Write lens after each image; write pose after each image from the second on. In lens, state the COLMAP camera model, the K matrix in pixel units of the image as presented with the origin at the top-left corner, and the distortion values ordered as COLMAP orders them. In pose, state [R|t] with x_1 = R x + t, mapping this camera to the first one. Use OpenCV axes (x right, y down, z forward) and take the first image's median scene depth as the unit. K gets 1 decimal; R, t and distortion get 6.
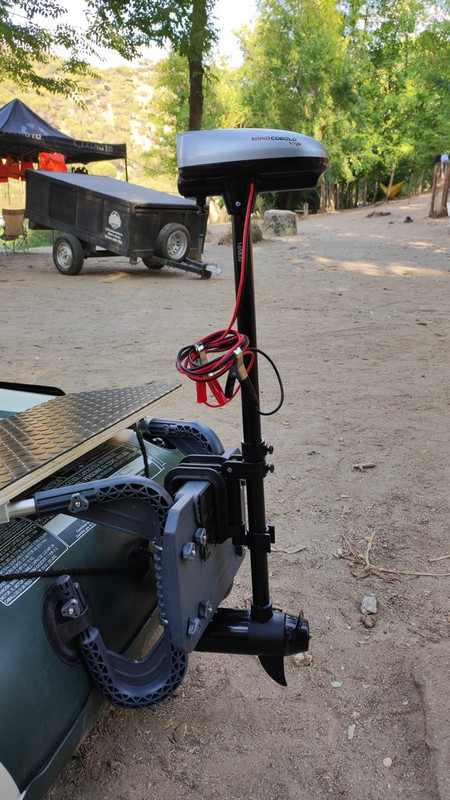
lens RADIAL K [[586.5, 0, 227.9], [0, 586.5, 396.7], [0, 0, 1]] dist [0.035053, -0.024665]
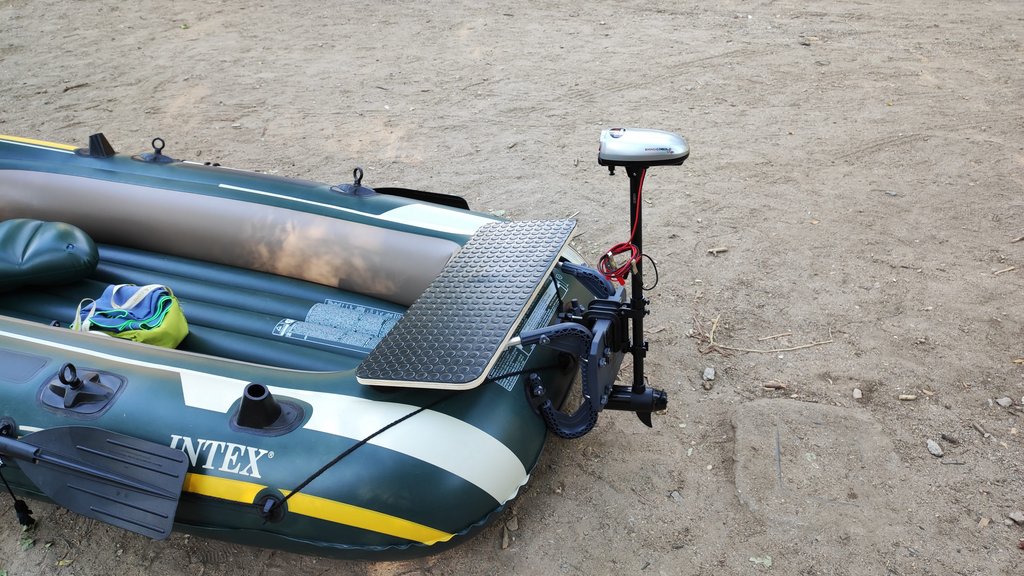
lens RADIAL K [[750.8, 0, 514.8], [0, 750.8, 286.4], [0, 0, 1]] dist [0.035053, -0.024665]
pose [[0.998065, -0.004614, -0.062013, -0.096419], [0.022366, 0.957143, 0.288751, -0.322349], [0.058023, -0.289579, 0.955394, -0.588423]]
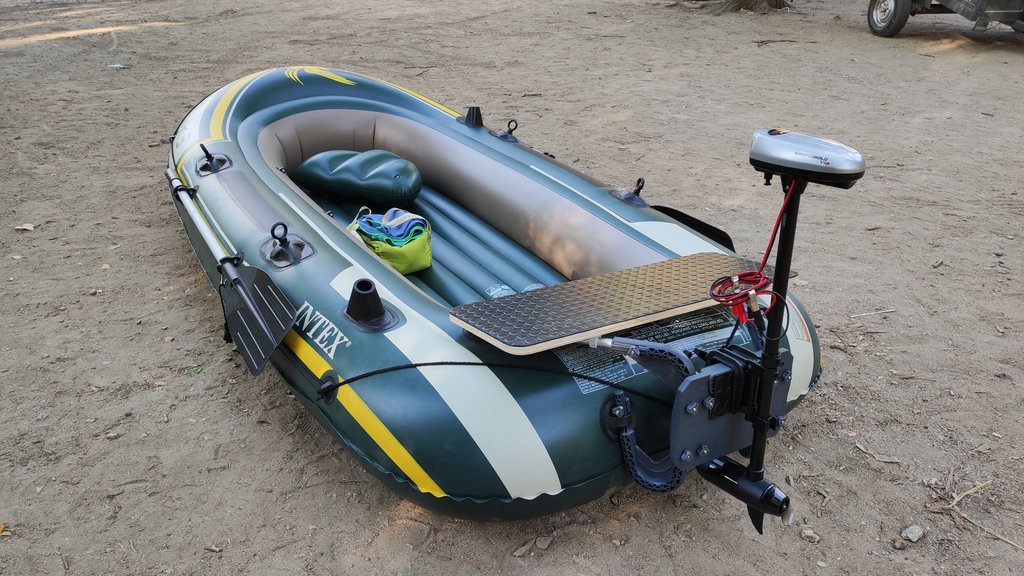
lens RADIAL K [[750.8, 0, 510.7], [0, 750.8, 288.1], [0, 0, 1]] dist [0.035053, -0.024665]
pose [[0.739837, 0.299926, -0.602234, 0.325980], [-0.193996, 0.952216, 0.235903, -0.193389], [0.644211, -0.057699, 0.762669, -0.367372]]
